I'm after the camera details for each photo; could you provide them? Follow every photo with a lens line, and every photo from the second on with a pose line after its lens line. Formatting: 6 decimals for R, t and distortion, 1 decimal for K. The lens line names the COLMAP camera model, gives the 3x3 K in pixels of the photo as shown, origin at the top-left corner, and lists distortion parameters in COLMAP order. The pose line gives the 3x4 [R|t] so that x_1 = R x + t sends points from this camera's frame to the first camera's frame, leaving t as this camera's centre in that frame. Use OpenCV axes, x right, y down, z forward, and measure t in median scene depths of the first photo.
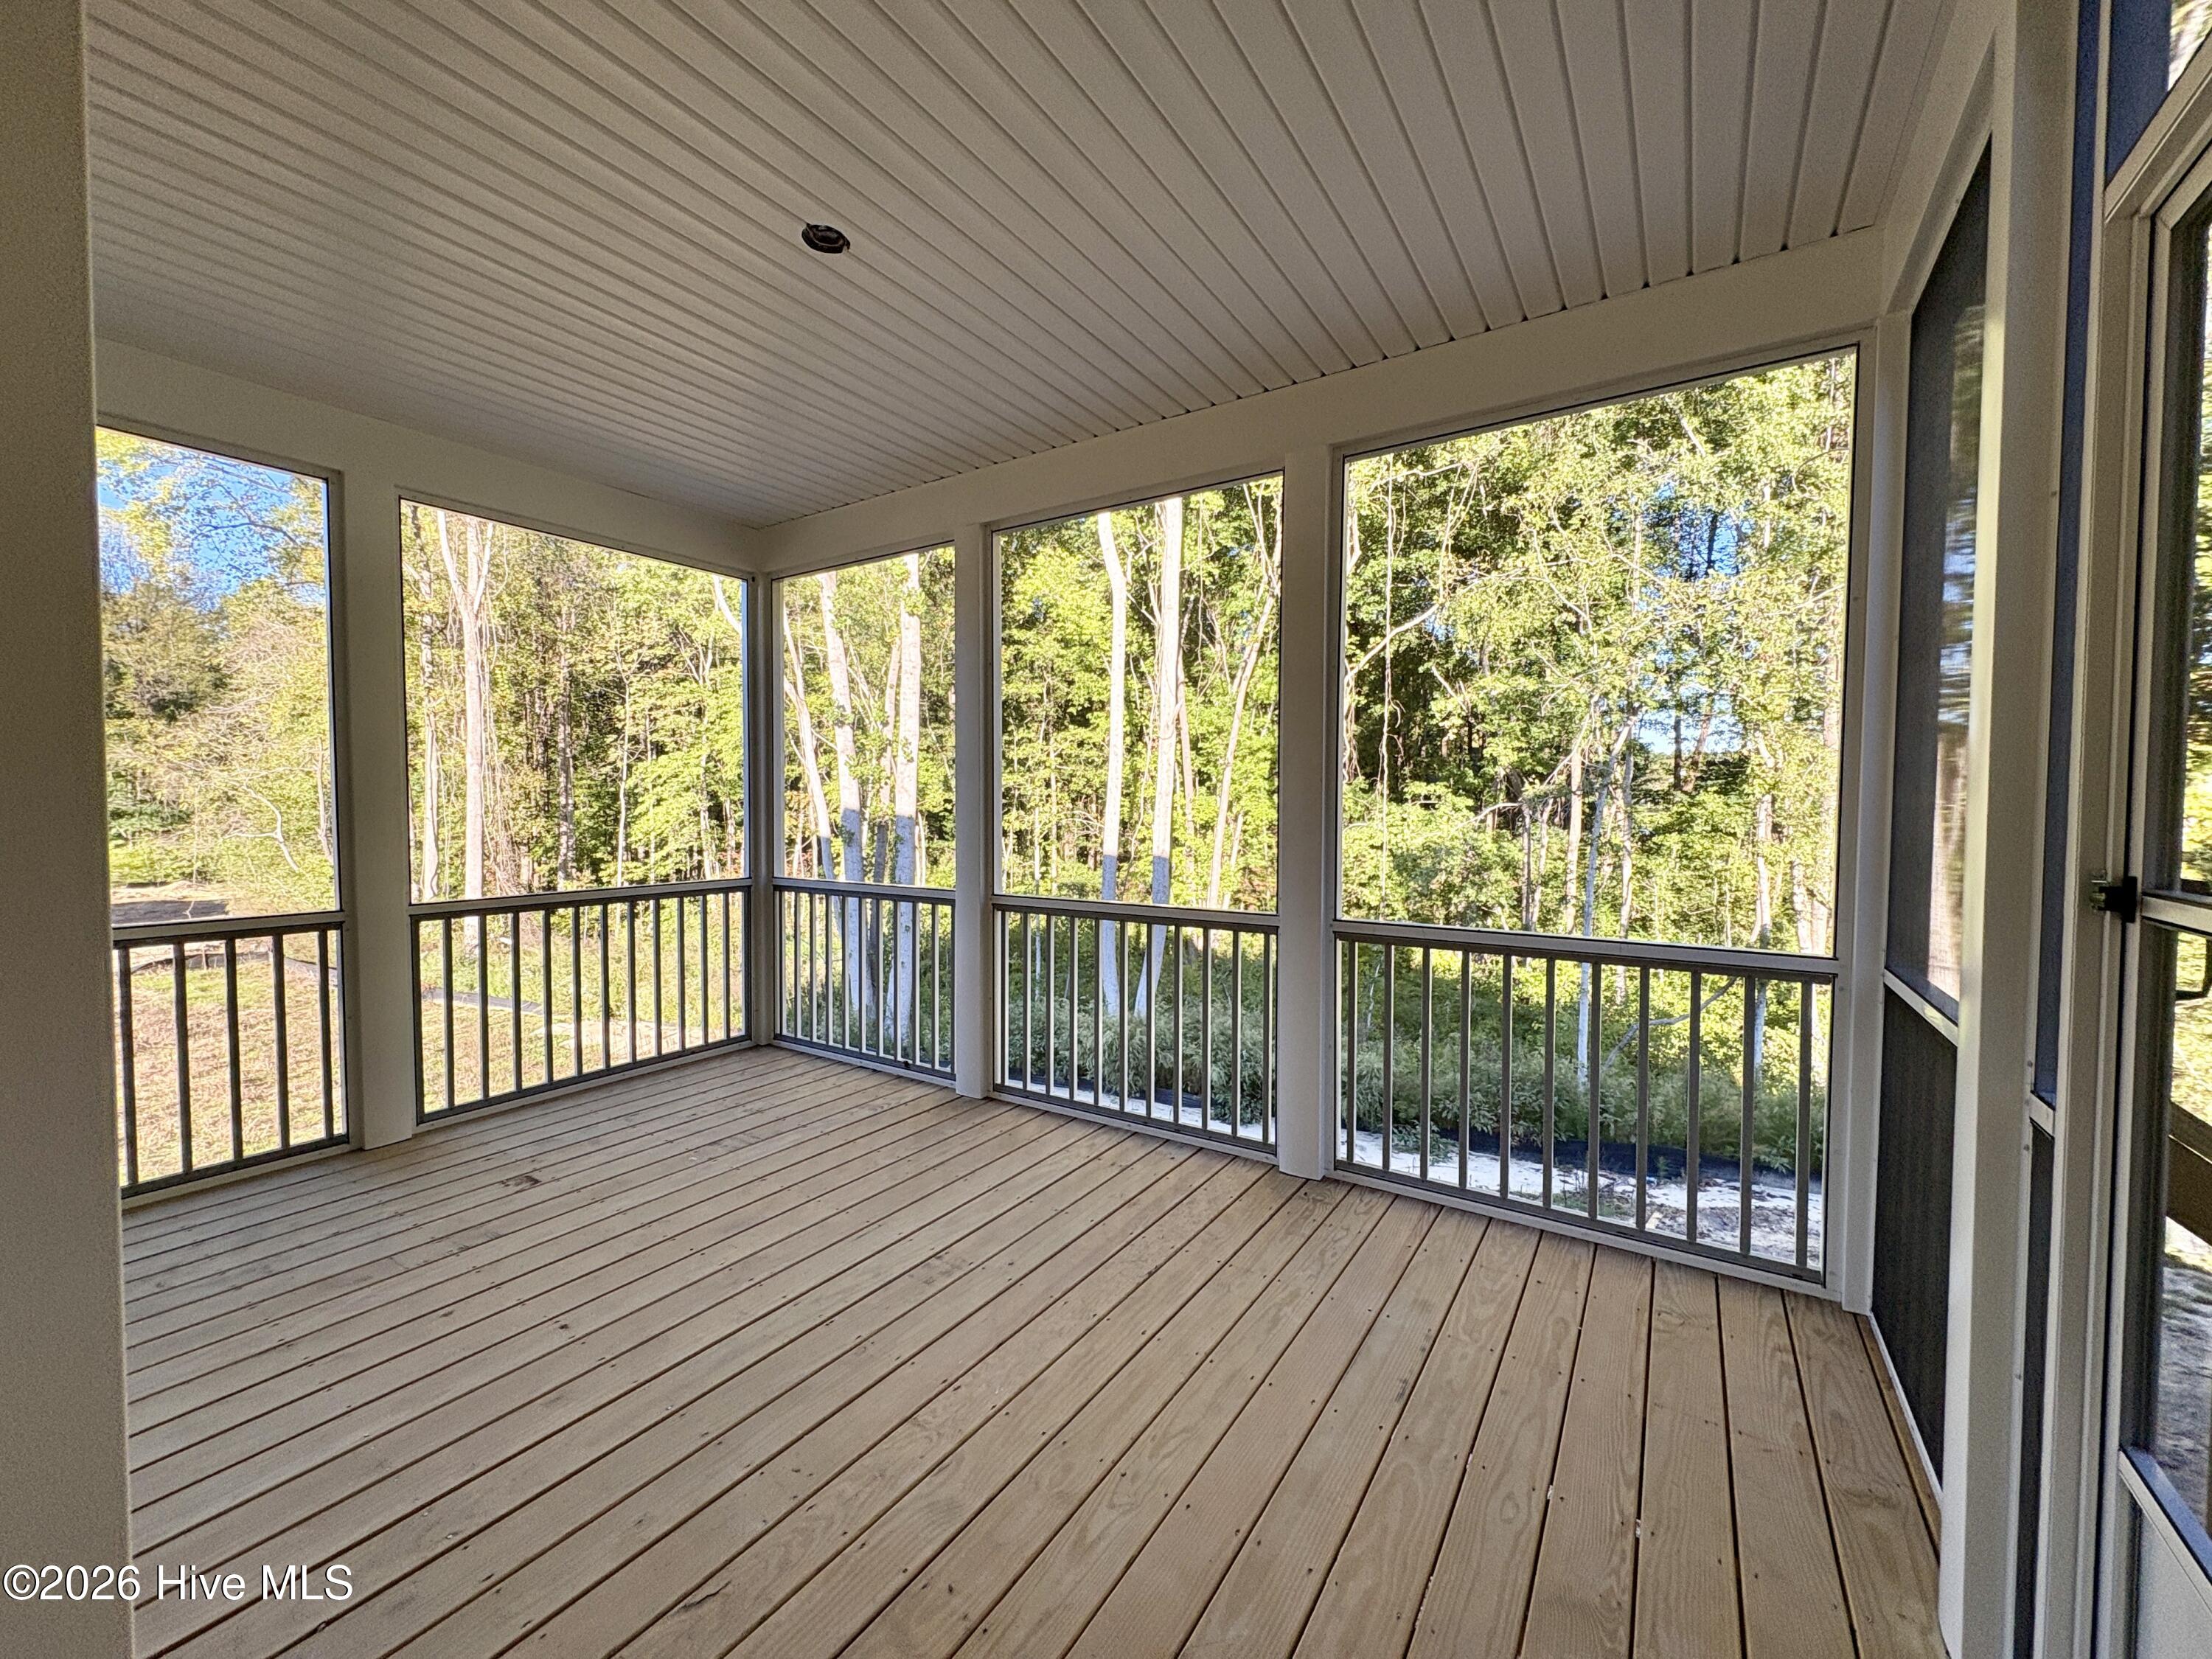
lens RADIAL K [[879.6, 0, 1106.0], [0, 879.6, 829.5], [0, 0, 1]] dist [0.001389, 0.000483]
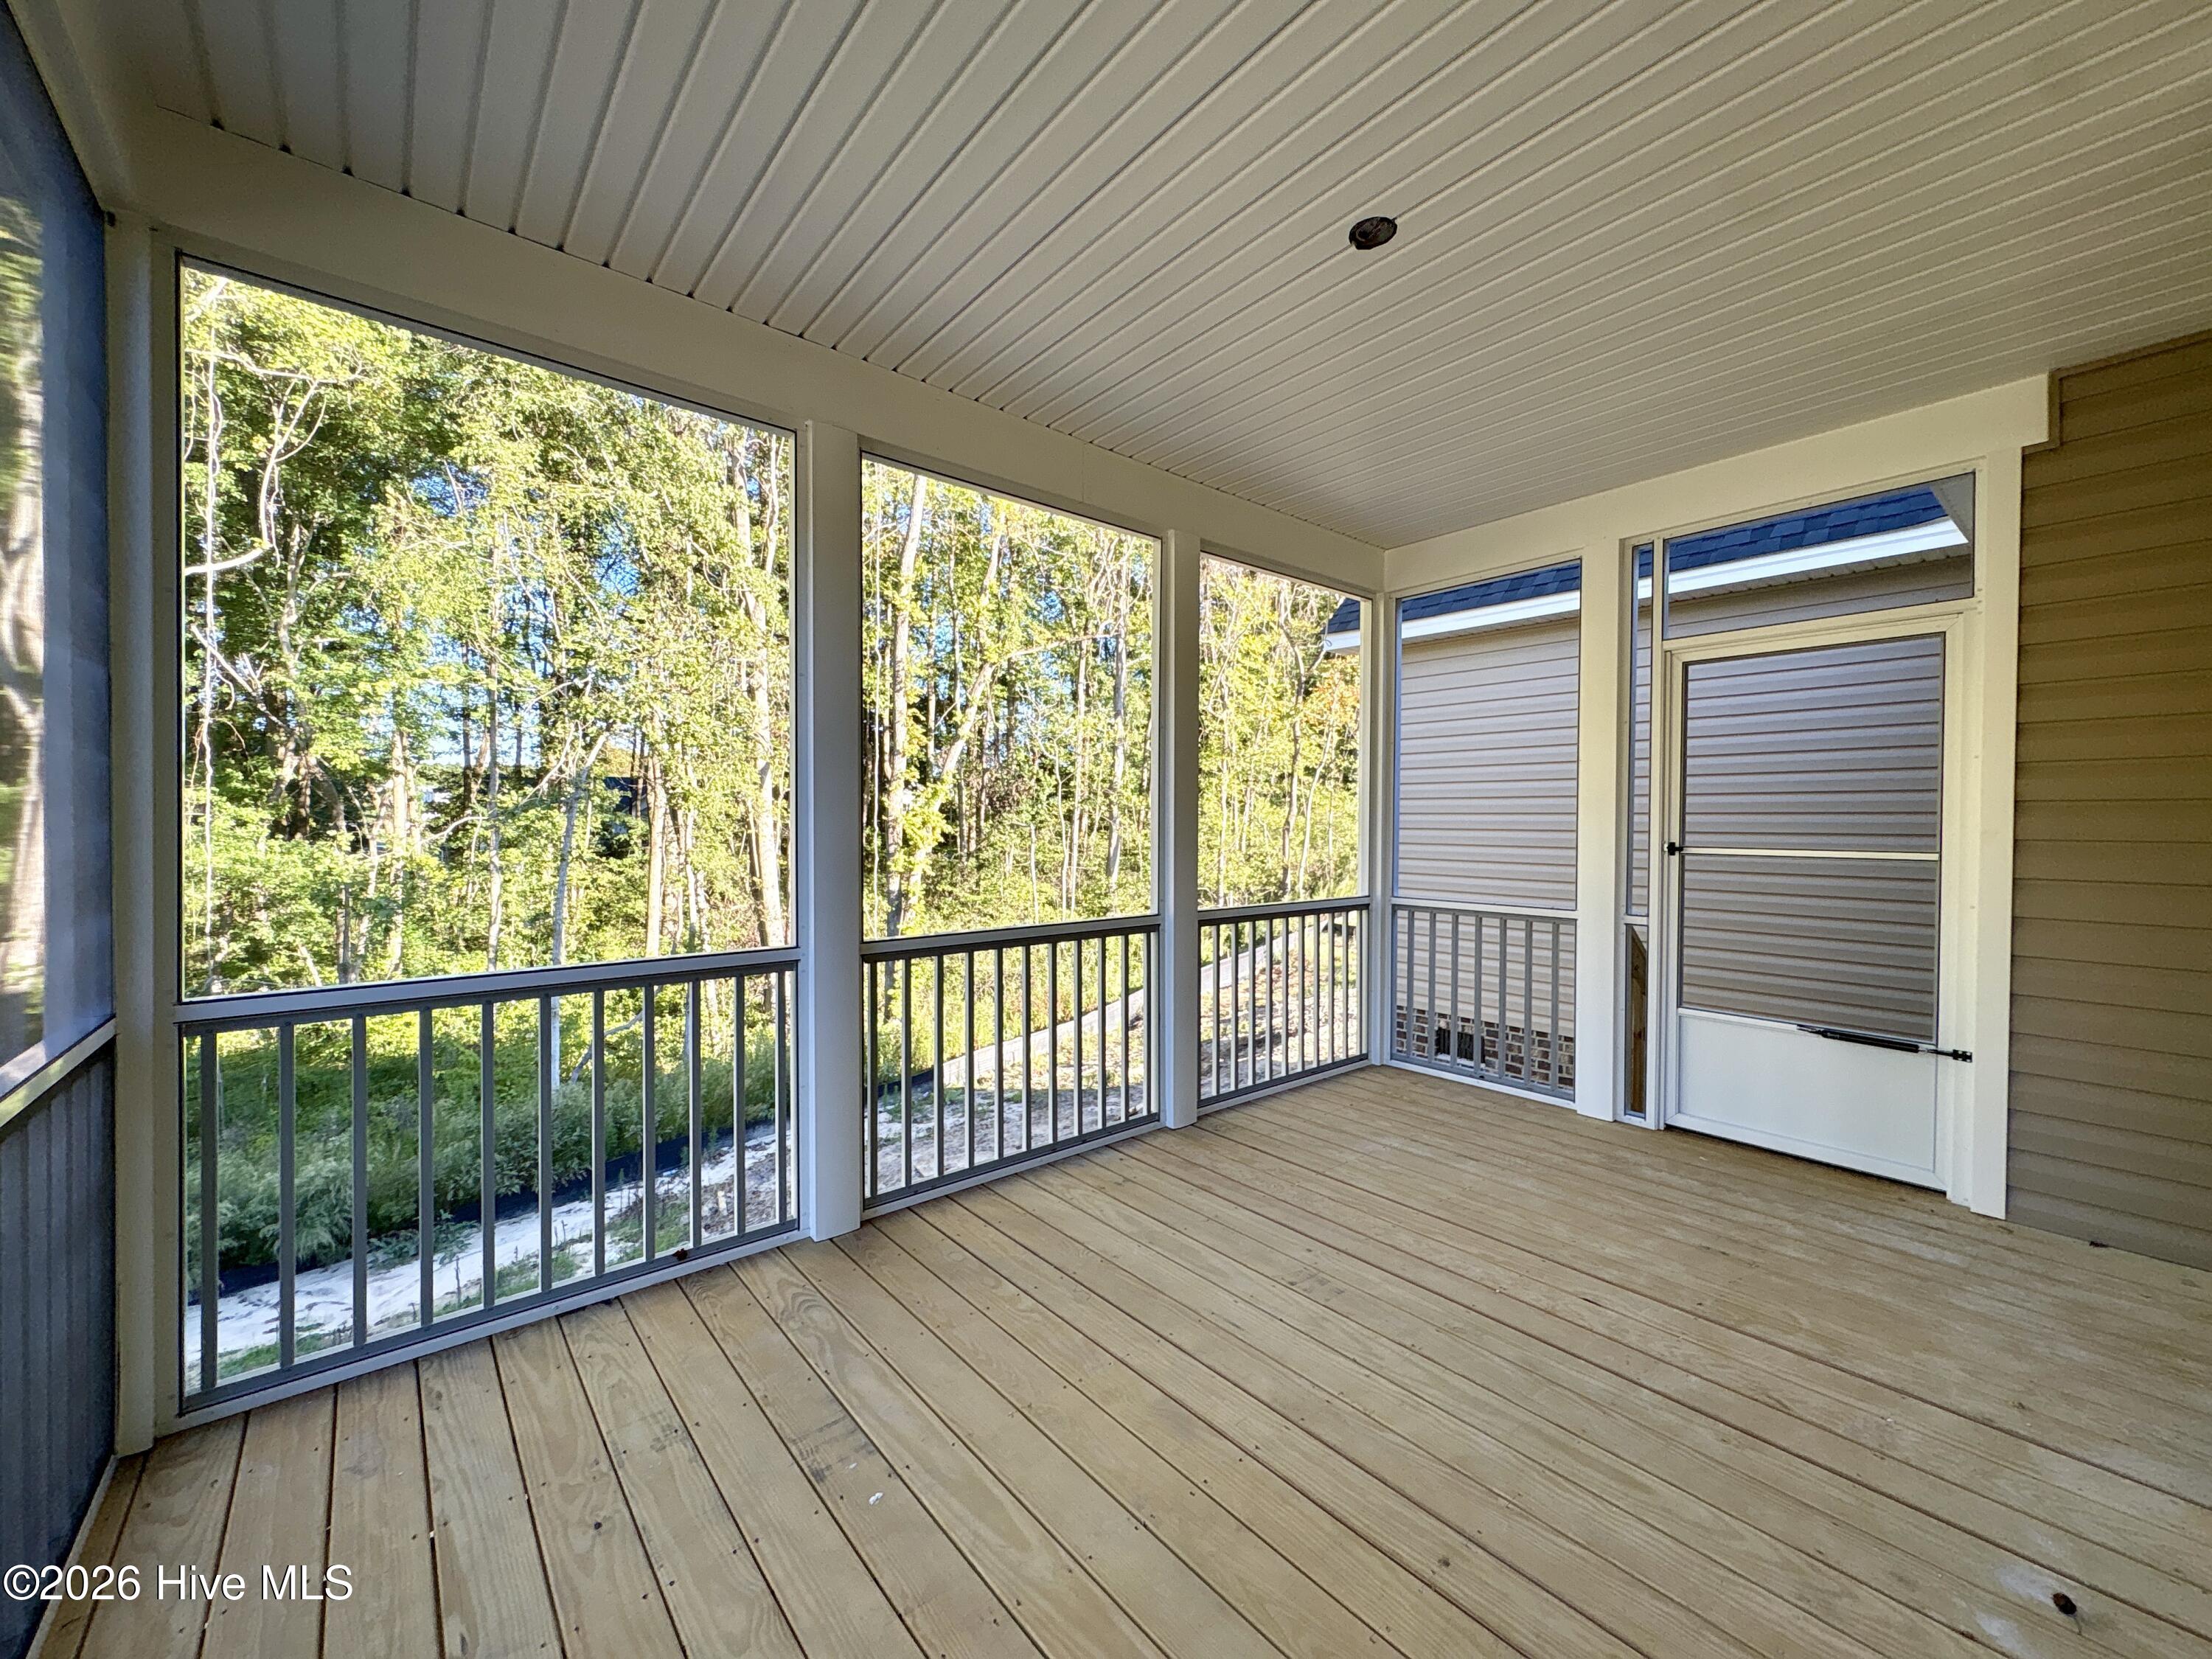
lens RADIAL K [[879.6, 0, 1106.0], [0, 879.6, 829.5], [0, 0, 1]] dist [0.001389, 0.000483]
pose [[0.290729, -0.016053, 0.956671, -0.852377], [0.029168, 0.999543, 0.007908, -0.024671], [-0.956361, 0.025606, 0.291064, 0.648996]]
